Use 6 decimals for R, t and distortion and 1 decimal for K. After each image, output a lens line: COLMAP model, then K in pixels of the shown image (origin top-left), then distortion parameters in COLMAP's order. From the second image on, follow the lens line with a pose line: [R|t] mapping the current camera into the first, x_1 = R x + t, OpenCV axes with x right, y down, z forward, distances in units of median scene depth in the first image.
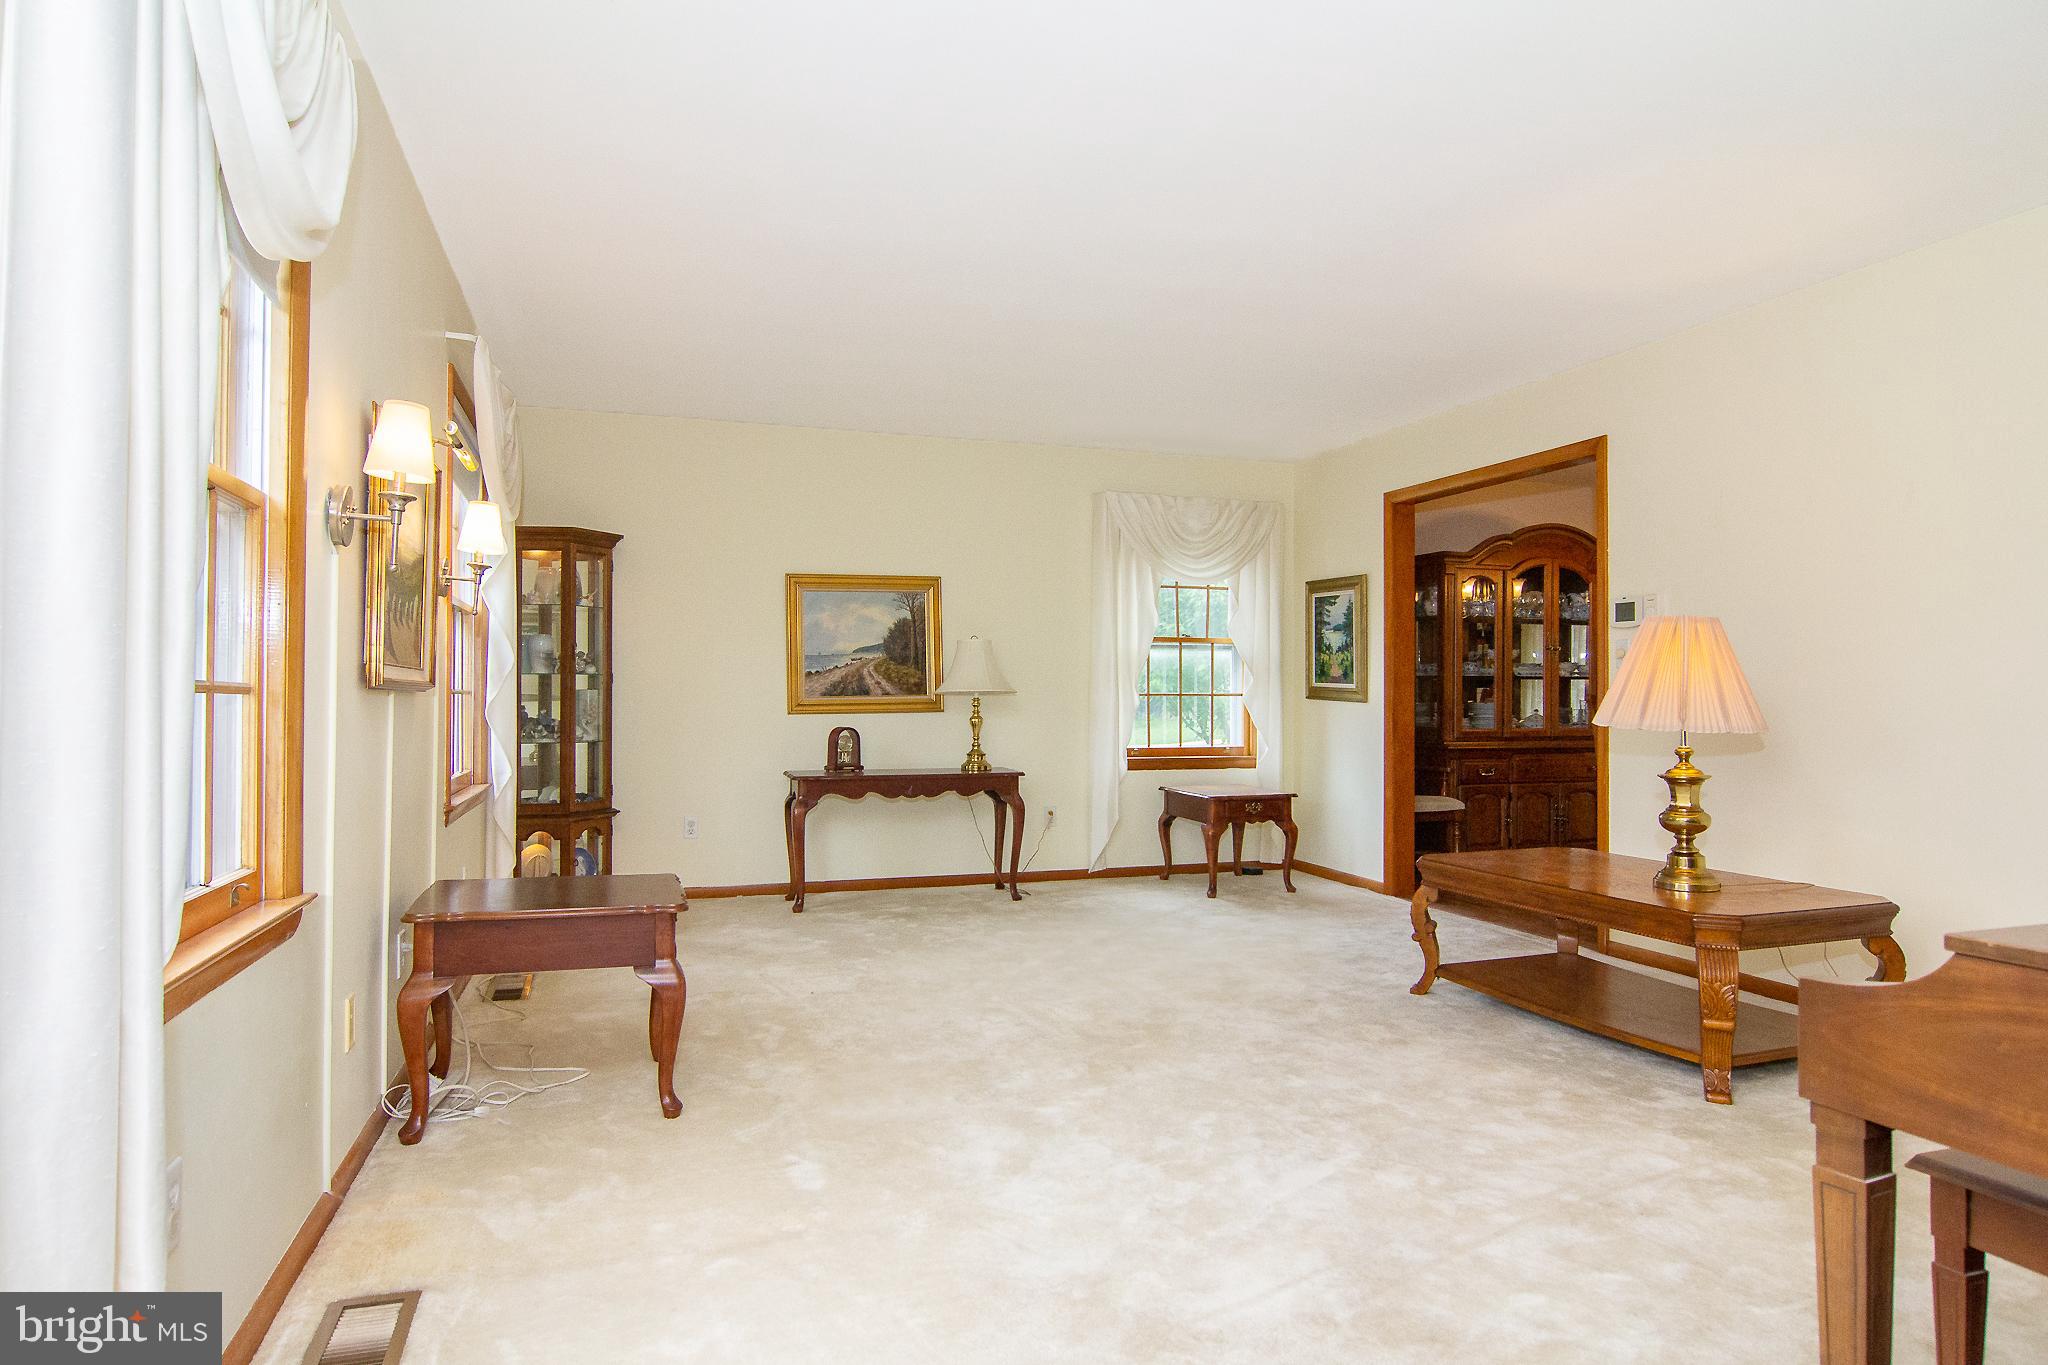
lens RADIAL K [[1173.6, 0, 1029.9], [0, 1173.6, 686.1], [0, 0, 1]] dist [0.003453, -0.000856]
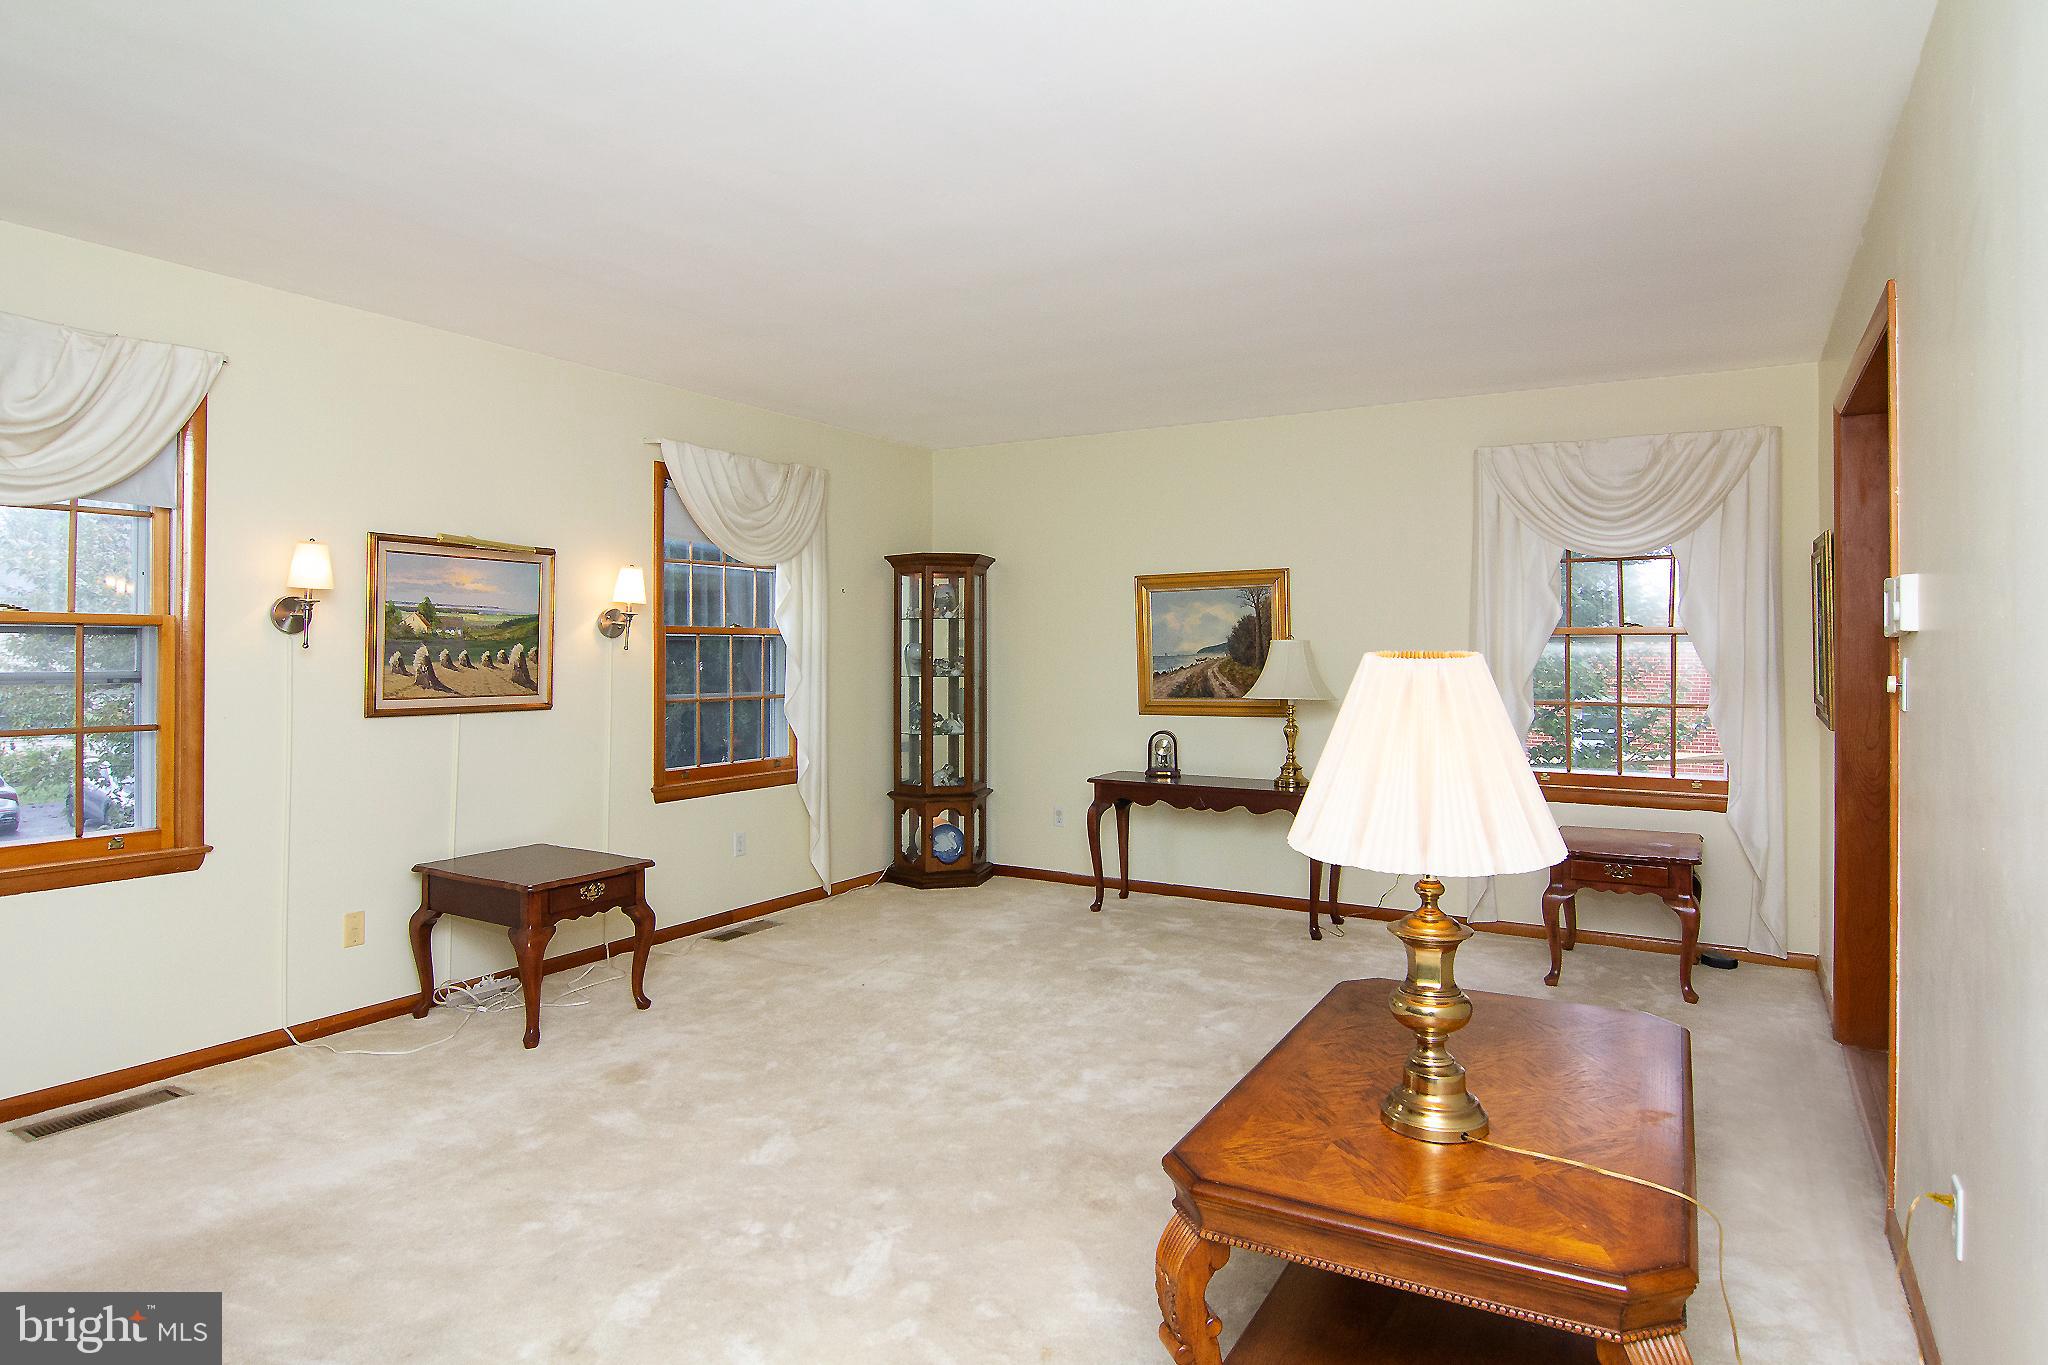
lens RADIAL K [[1173.6, 0, 1029.0], [0, 1173.6, 678.7], [0, 0, 1]] dist [0.003453, -0.000856]
pose [[0.651293, 0.020171, -0.758558, 0.493747], [0.011212, 0.999282, 0.036199, -0.044006], [0.758743, -0.032081, 0.650599, 0.263389]]
